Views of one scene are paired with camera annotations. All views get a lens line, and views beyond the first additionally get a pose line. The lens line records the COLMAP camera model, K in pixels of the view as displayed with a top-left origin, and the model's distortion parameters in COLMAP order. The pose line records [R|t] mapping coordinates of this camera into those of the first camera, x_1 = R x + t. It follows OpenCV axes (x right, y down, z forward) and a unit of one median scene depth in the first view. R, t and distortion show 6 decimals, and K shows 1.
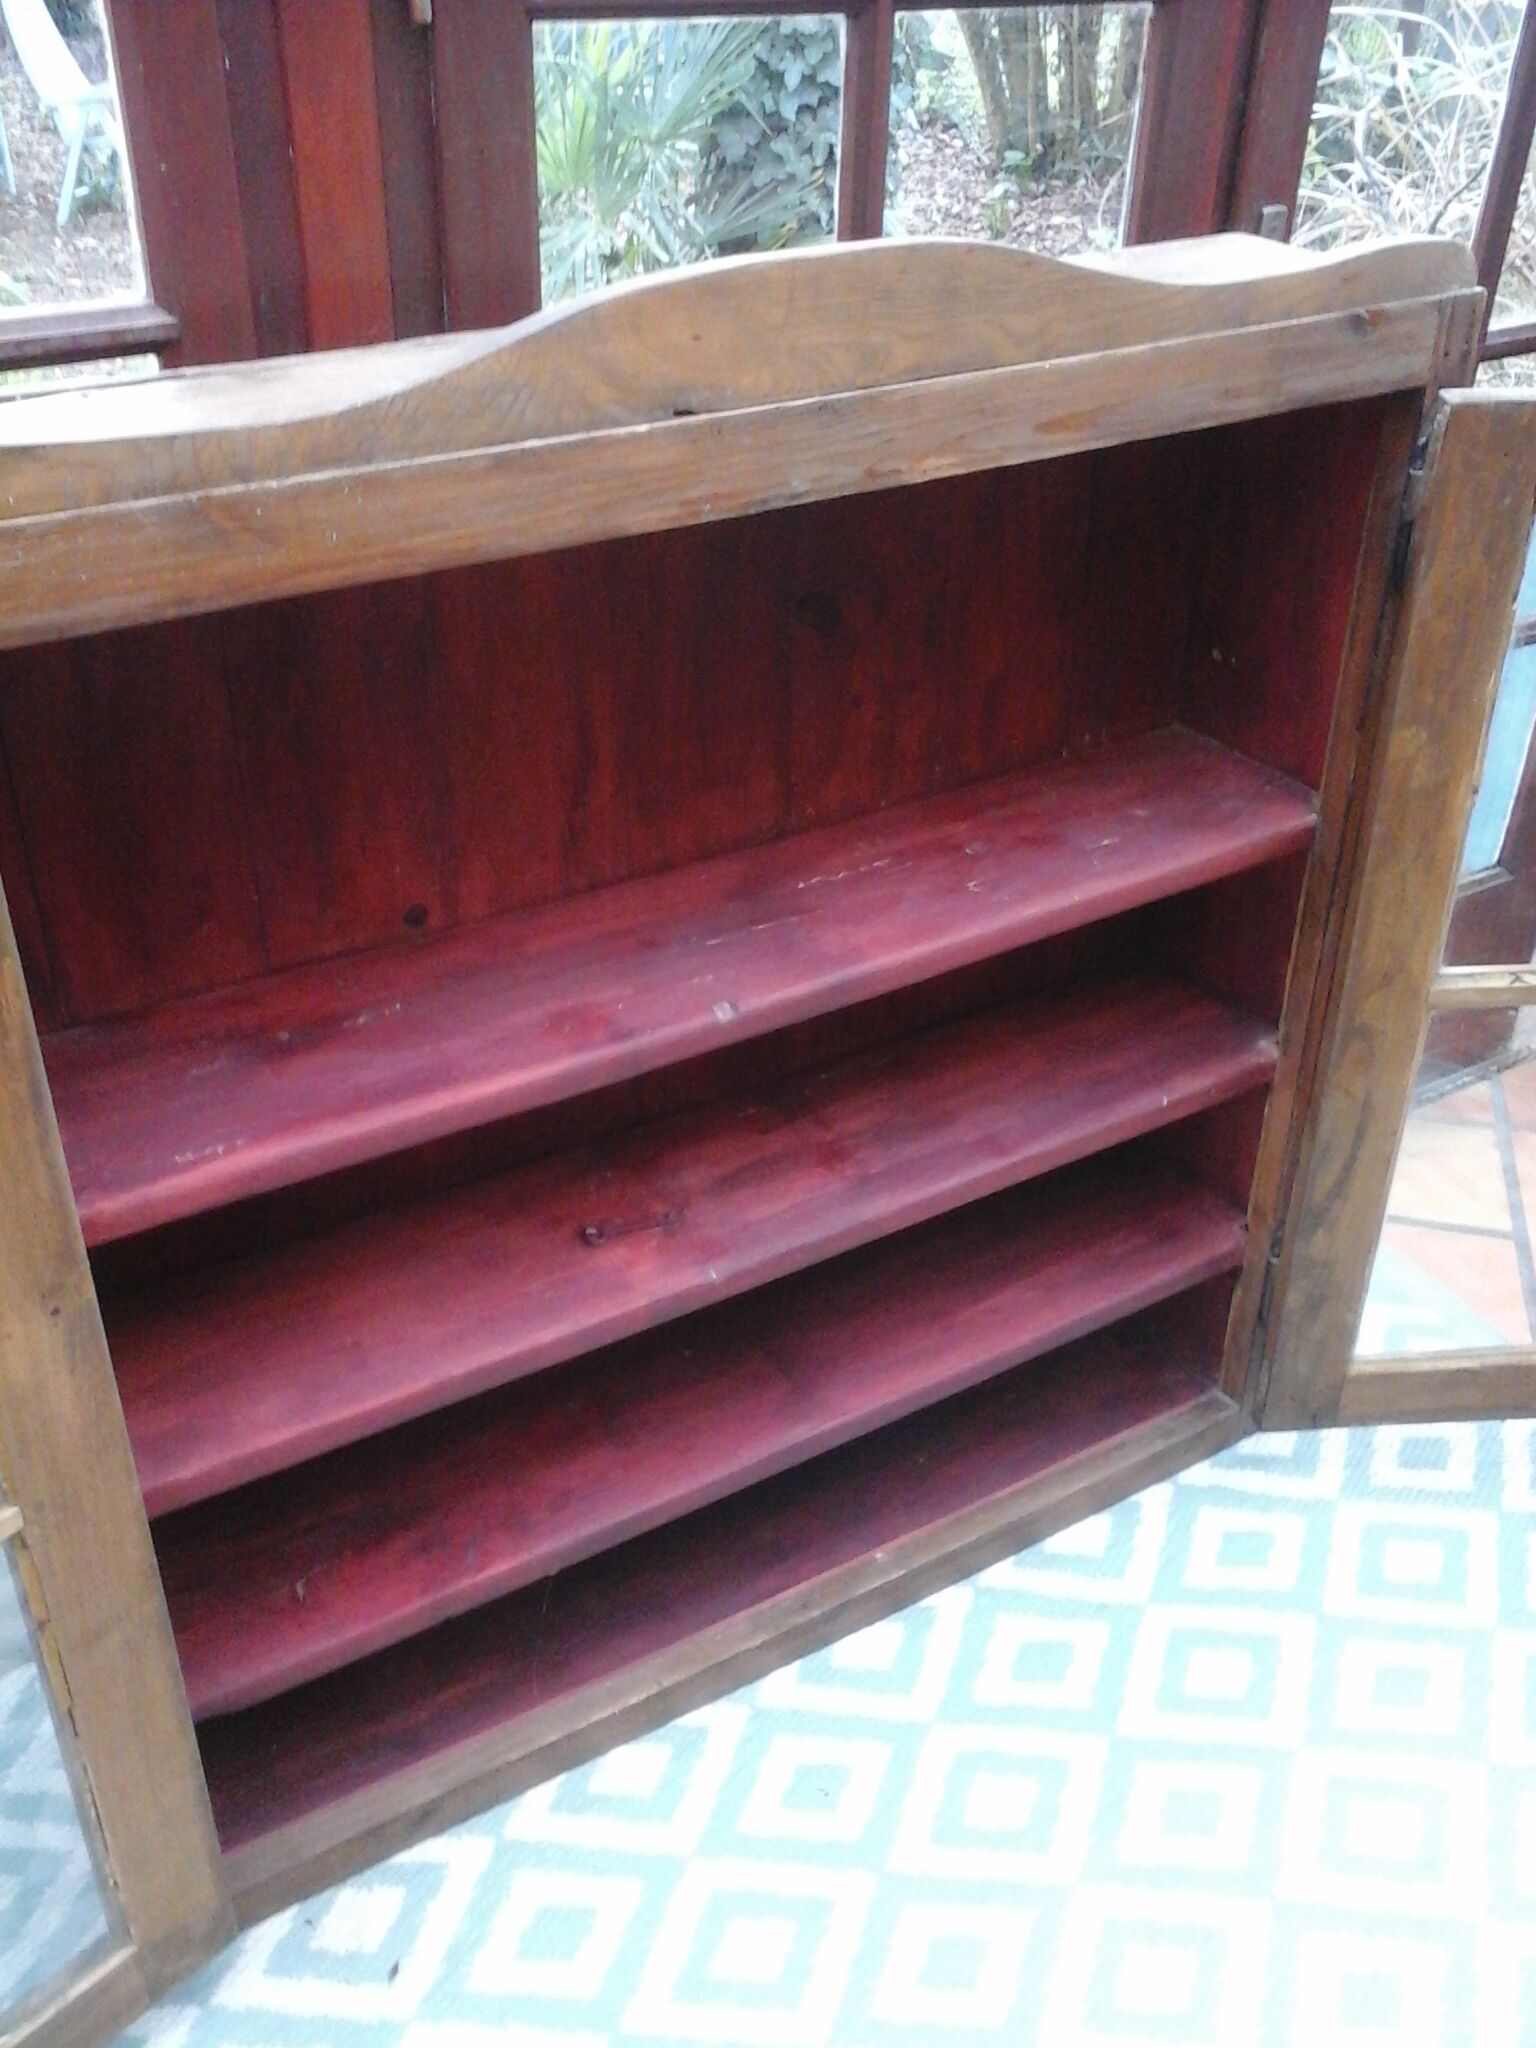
lens RADIAL K [[1947.3, 0, 761.2], [0, 1947.3, 1042.5], [0, 0, 1]] dist [0.015981, 0.000000]
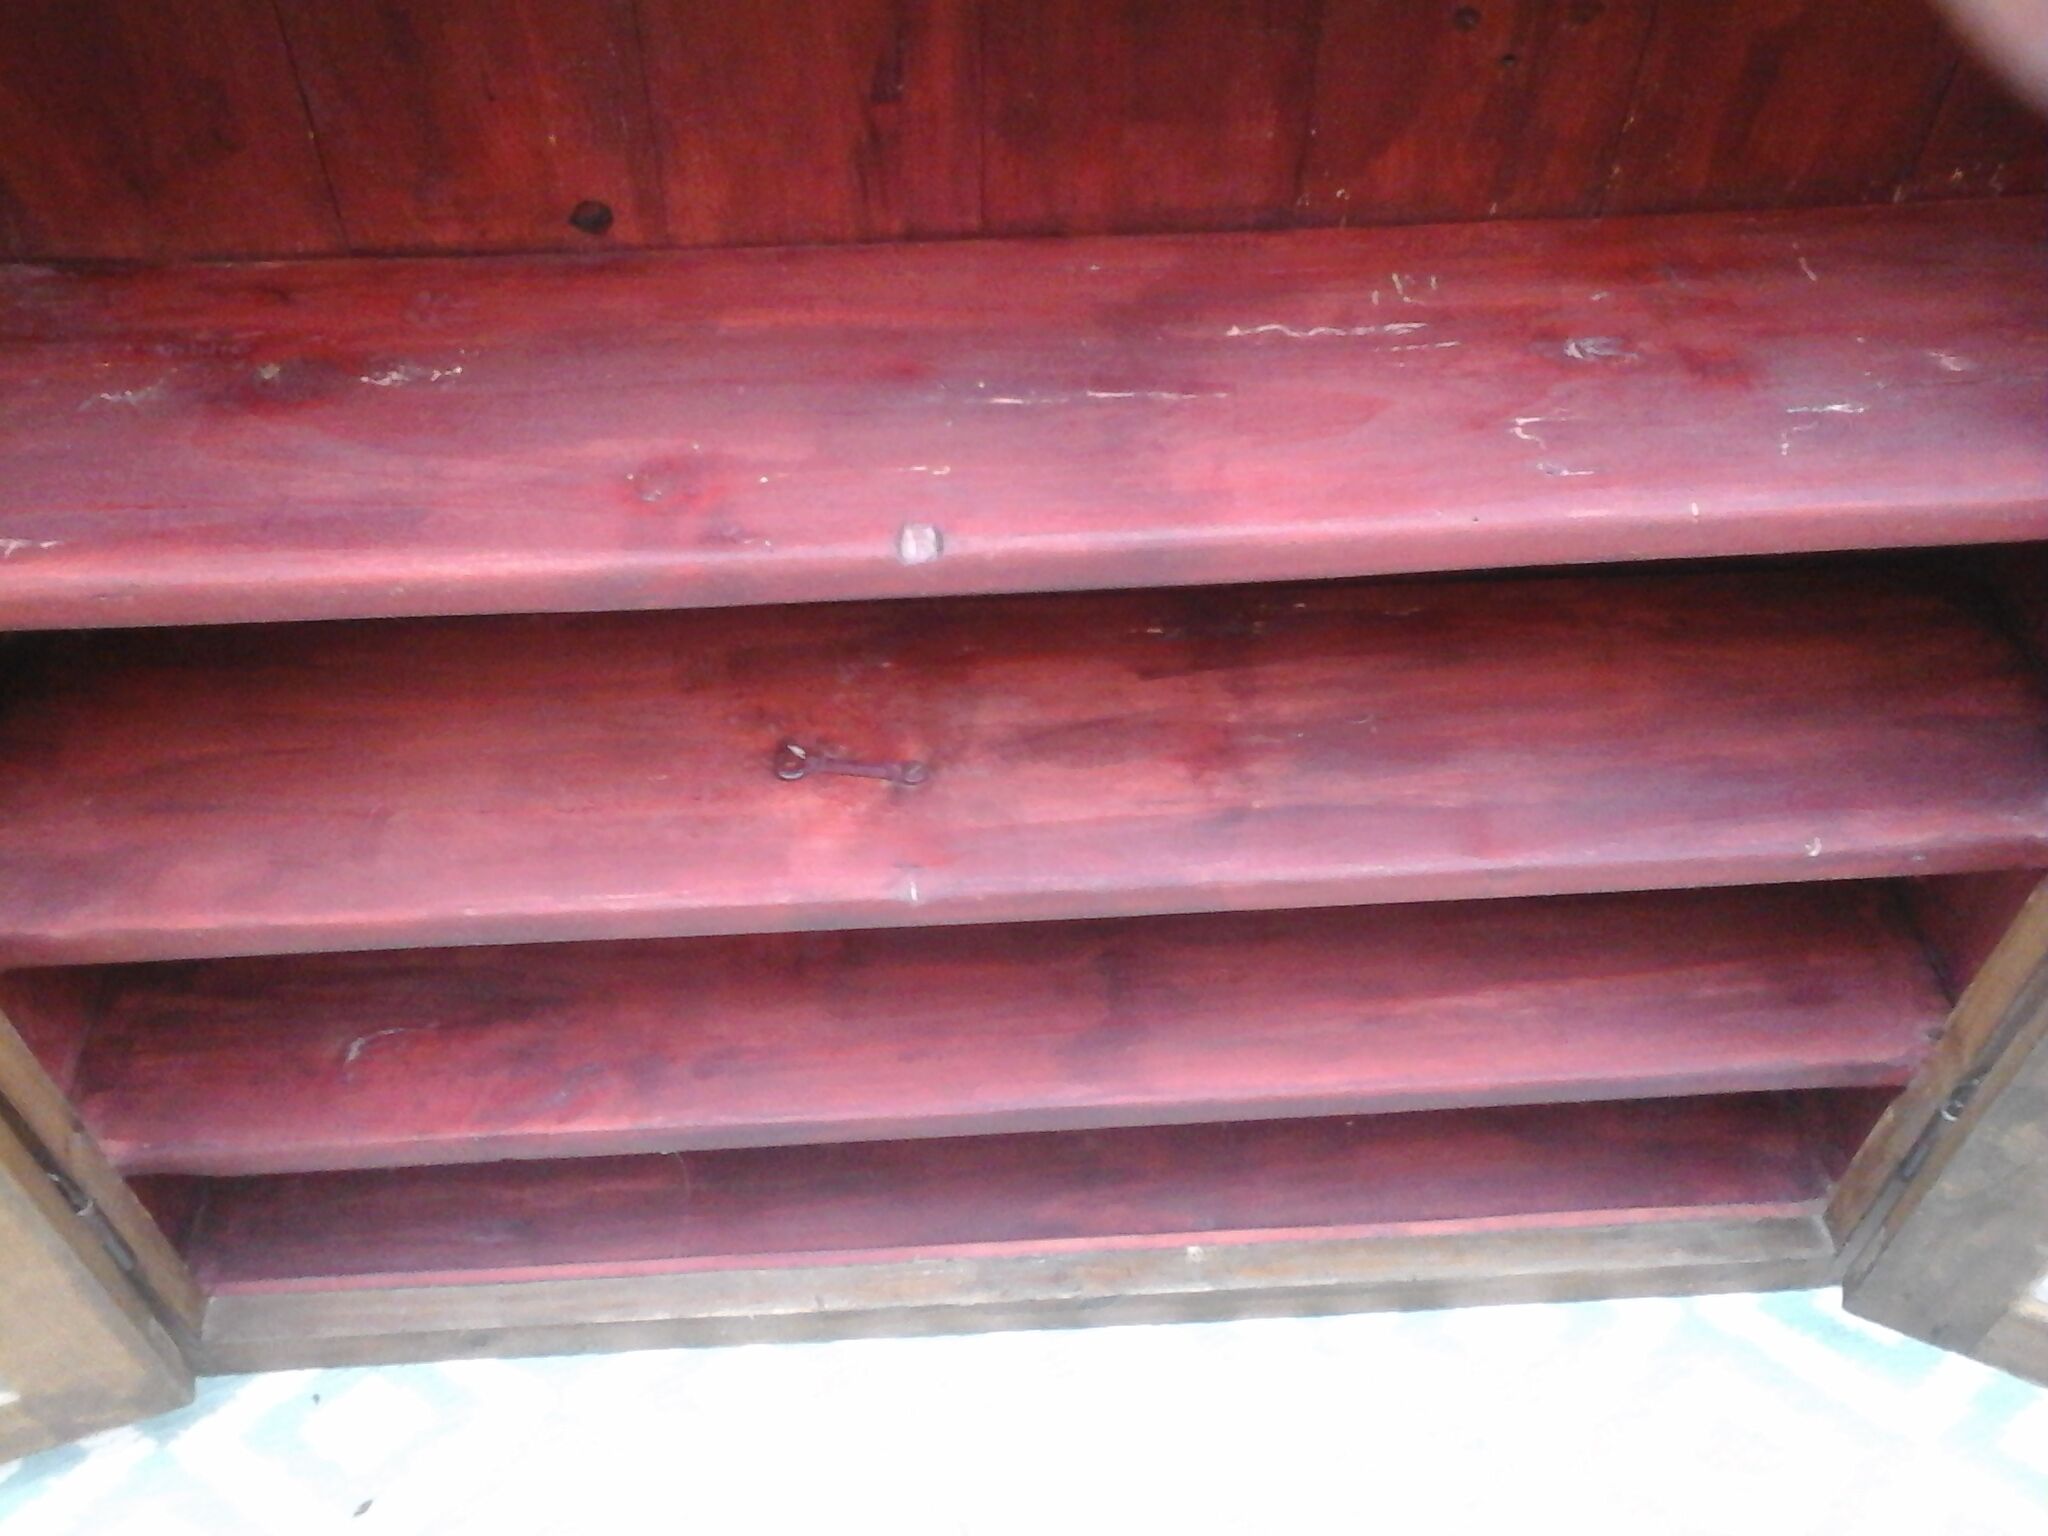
lens RADIAL K [[1947.3, 0, 1018.6], [0, 1947.3, 756.4], [0, 0, 1]] dist [0.015981, 0.000000]
pose [[0.883019, 0.354863, -0.307164, 0.183664], [-0.251377, 0.910266, 0.328975, -0.138899], [0.396342, -0.213277, 0.892987, 0.433971]]
